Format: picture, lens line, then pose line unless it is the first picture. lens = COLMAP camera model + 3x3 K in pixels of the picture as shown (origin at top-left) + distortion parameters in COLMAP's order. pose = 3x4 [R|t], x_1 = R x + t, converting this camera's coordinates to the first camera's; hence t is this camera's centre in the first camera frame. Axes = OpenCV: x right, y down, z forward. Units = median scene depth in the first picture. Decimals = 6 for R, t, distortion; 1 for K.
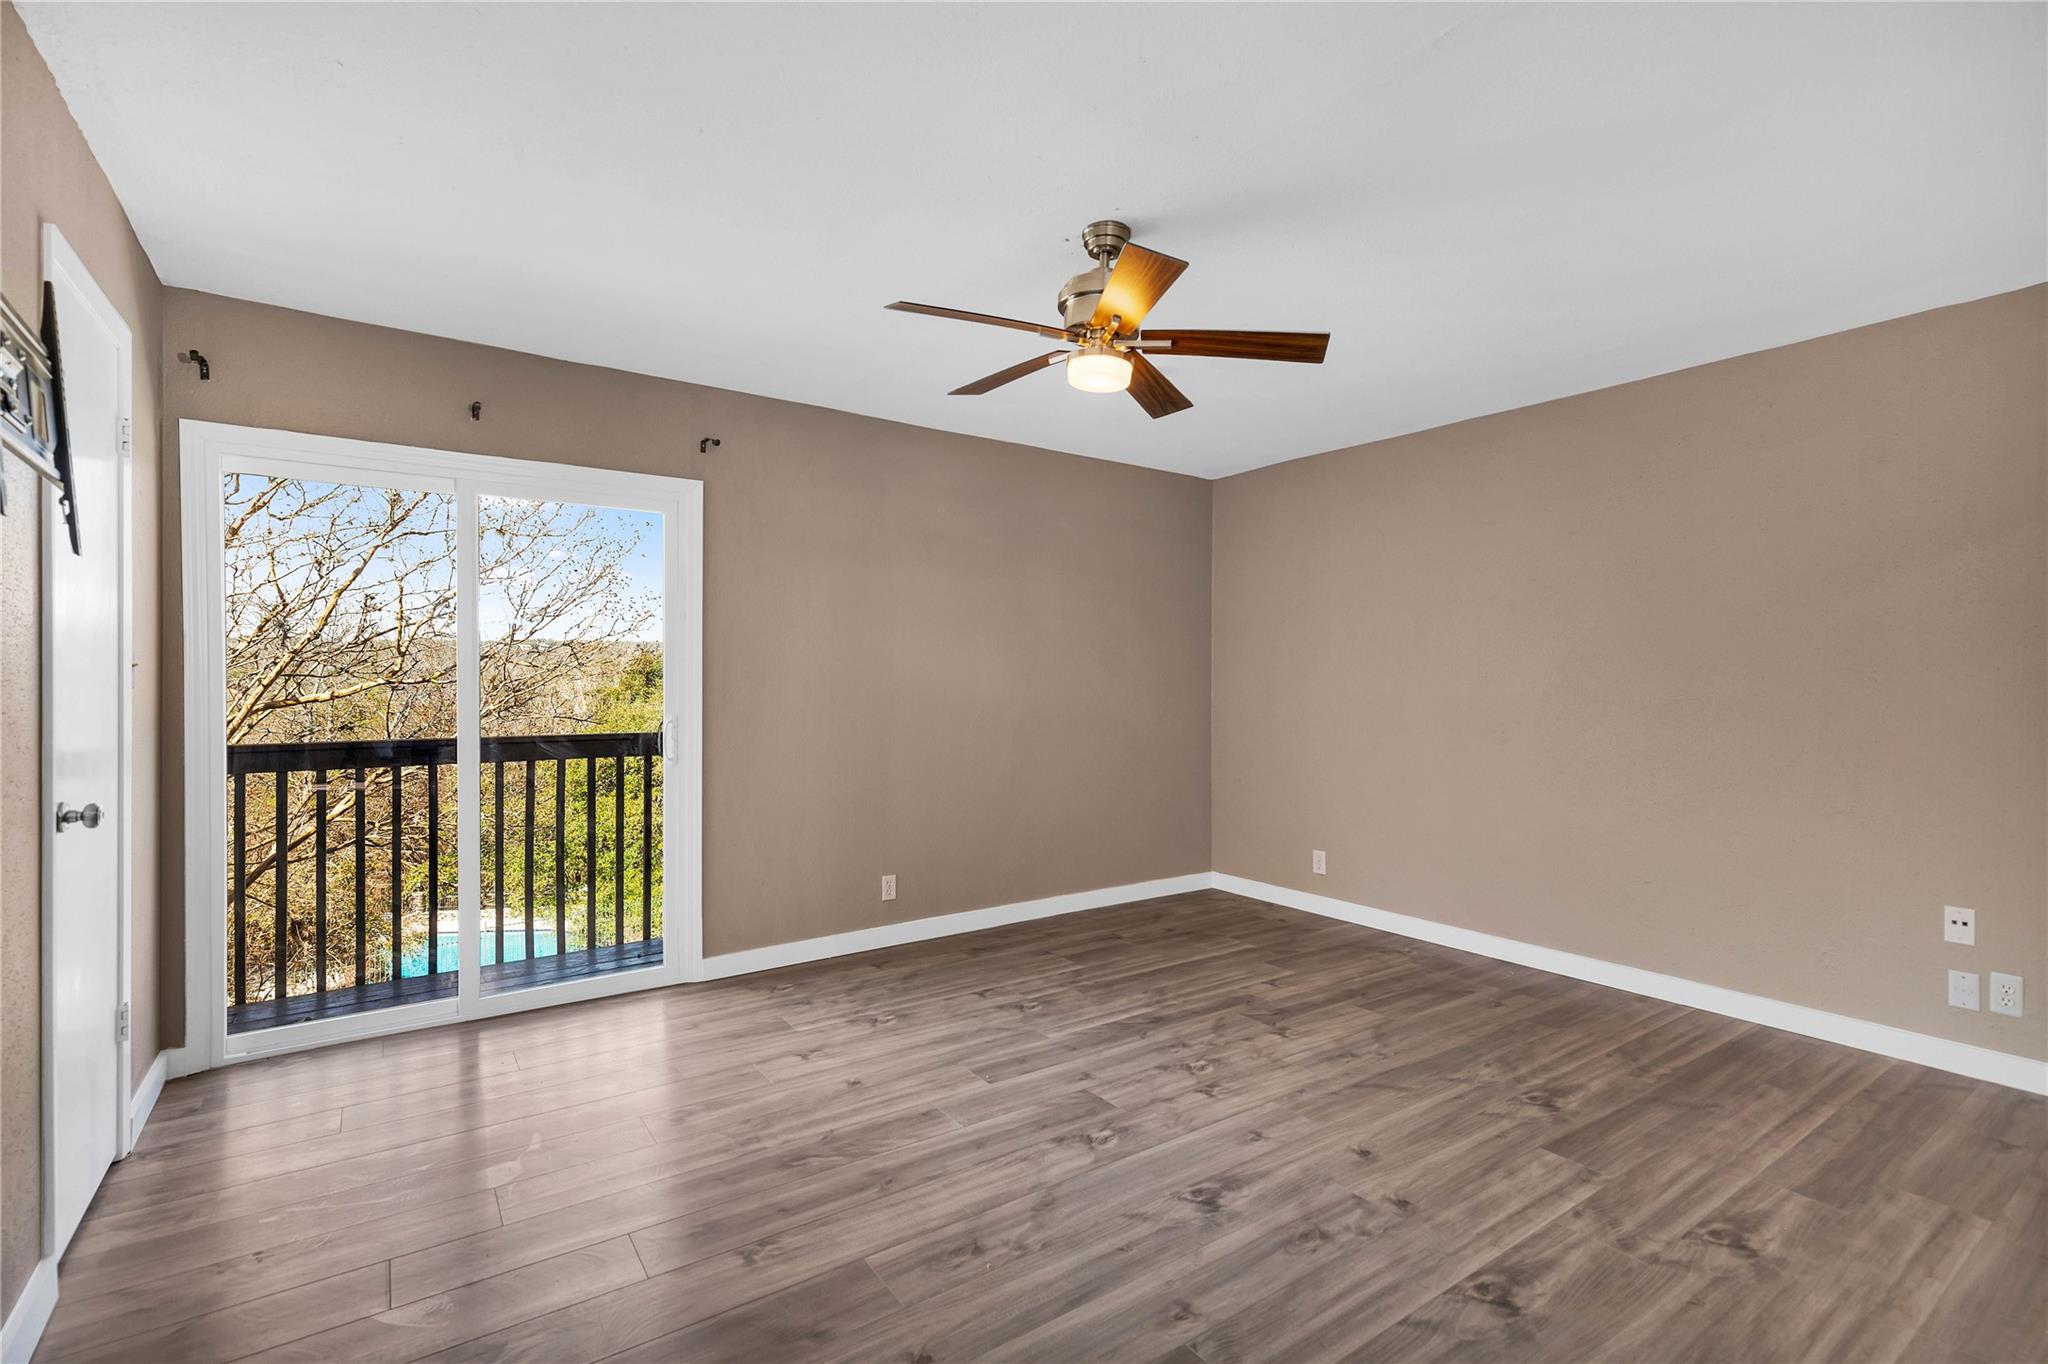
lens RADIAL K [[939.2, 0, 1022.6], [0, 939.2, 691.7], [0, 0, 1]] dist [0.008830, -0.000352]
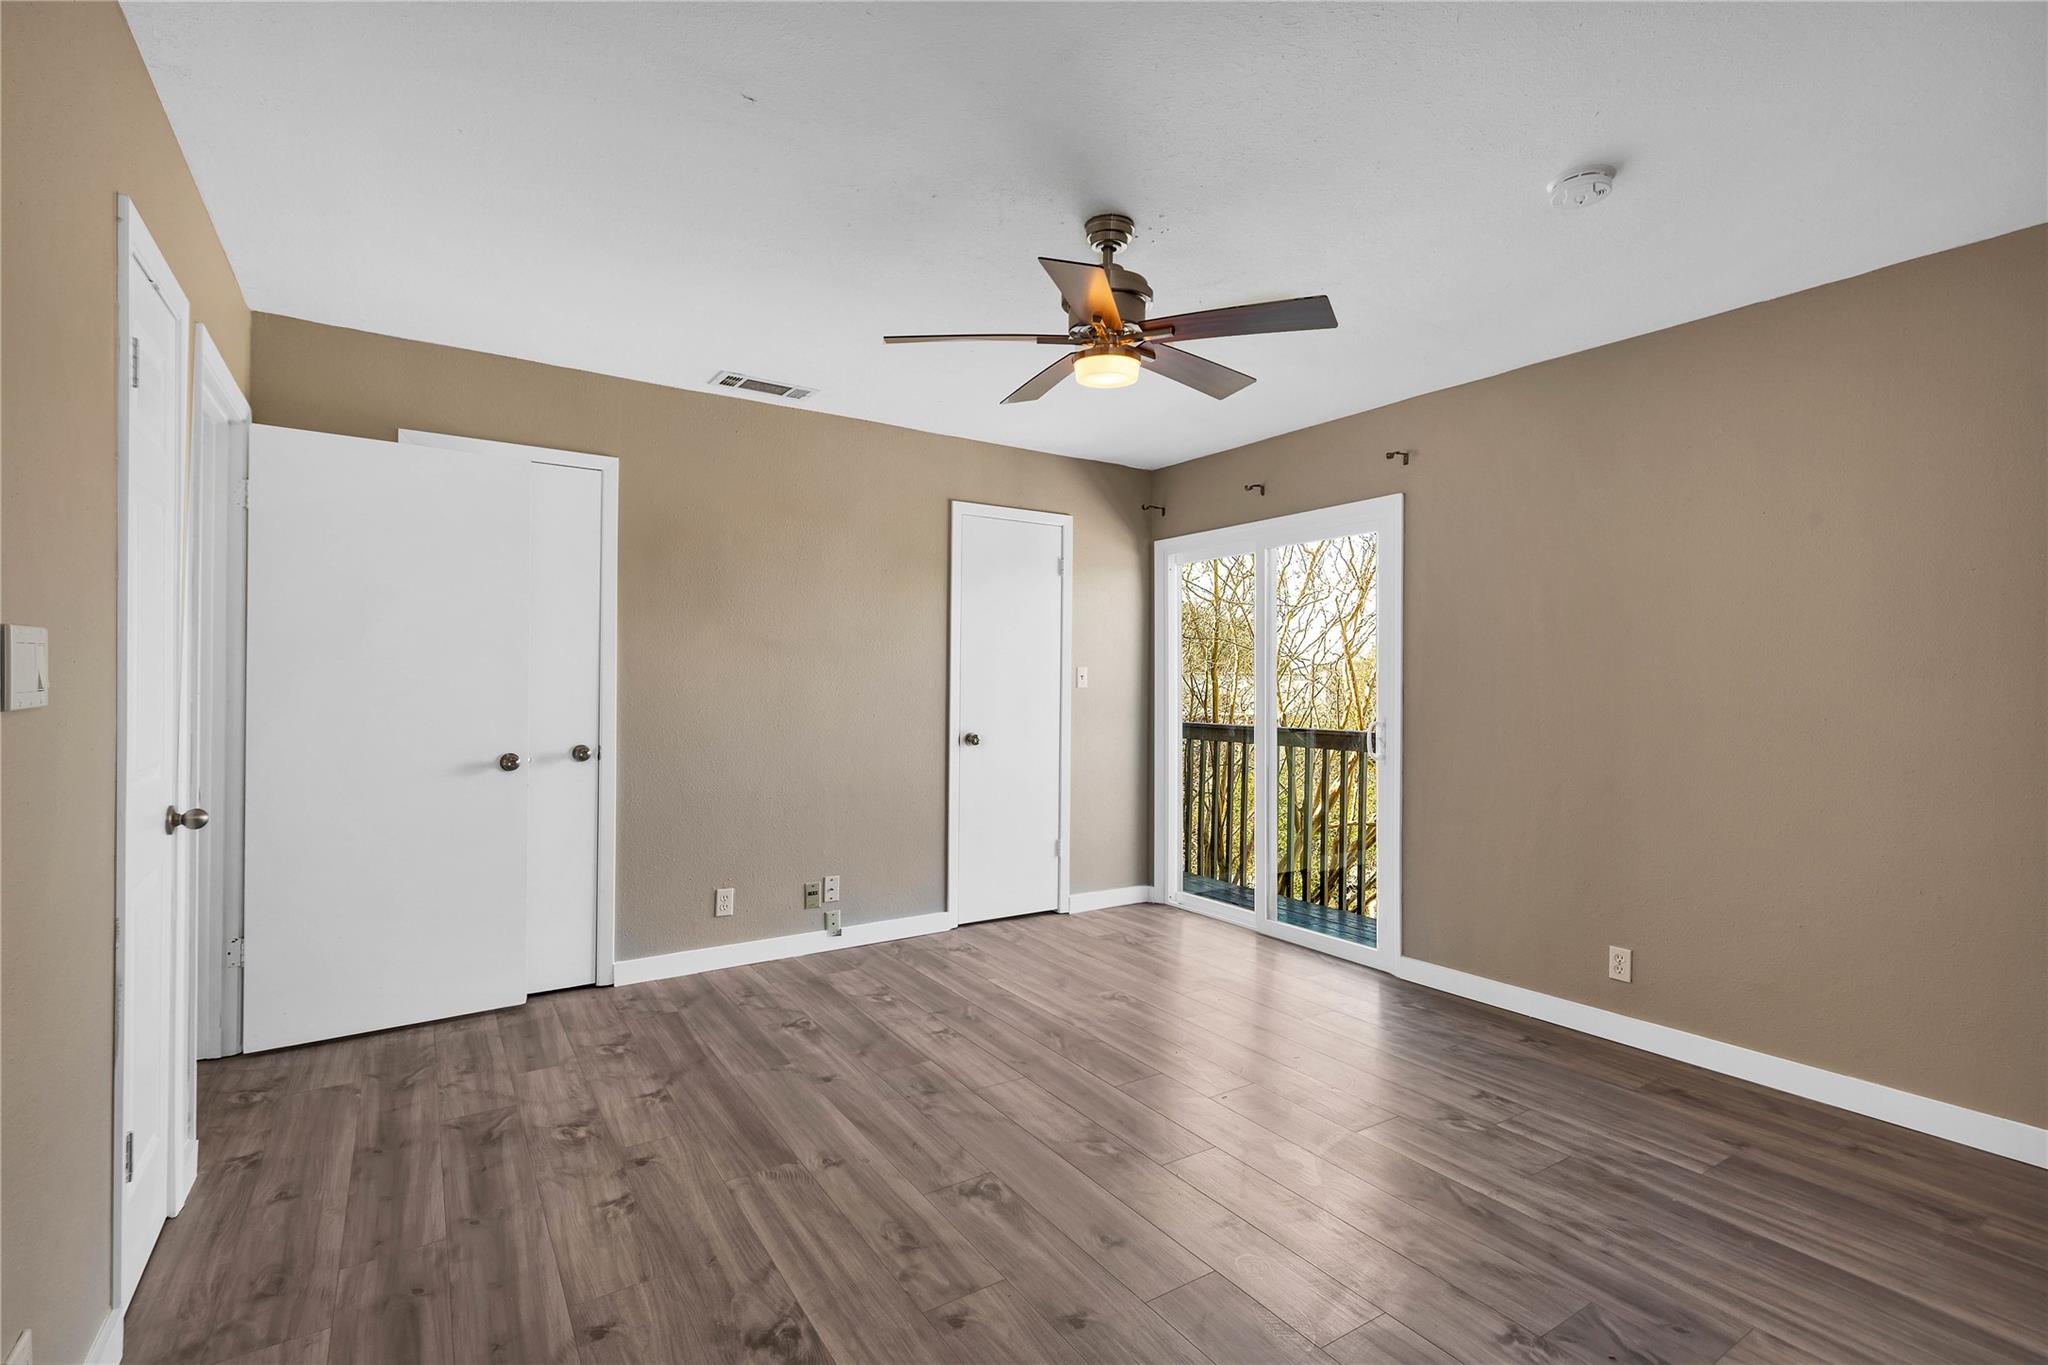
lens RADIAL K [[939.2, 0, 1032.2], [0, 939.2, 679.4], [0, 0, 1]] dist [0.008830, -0.000352]
pose [[-0.028786, -0.006537, -0.999564, 0.777746], [-0.018715, 0.999807, -0.006000, -0.004720], [0.999410, 0.018534, -0.028903, 0.689235]]
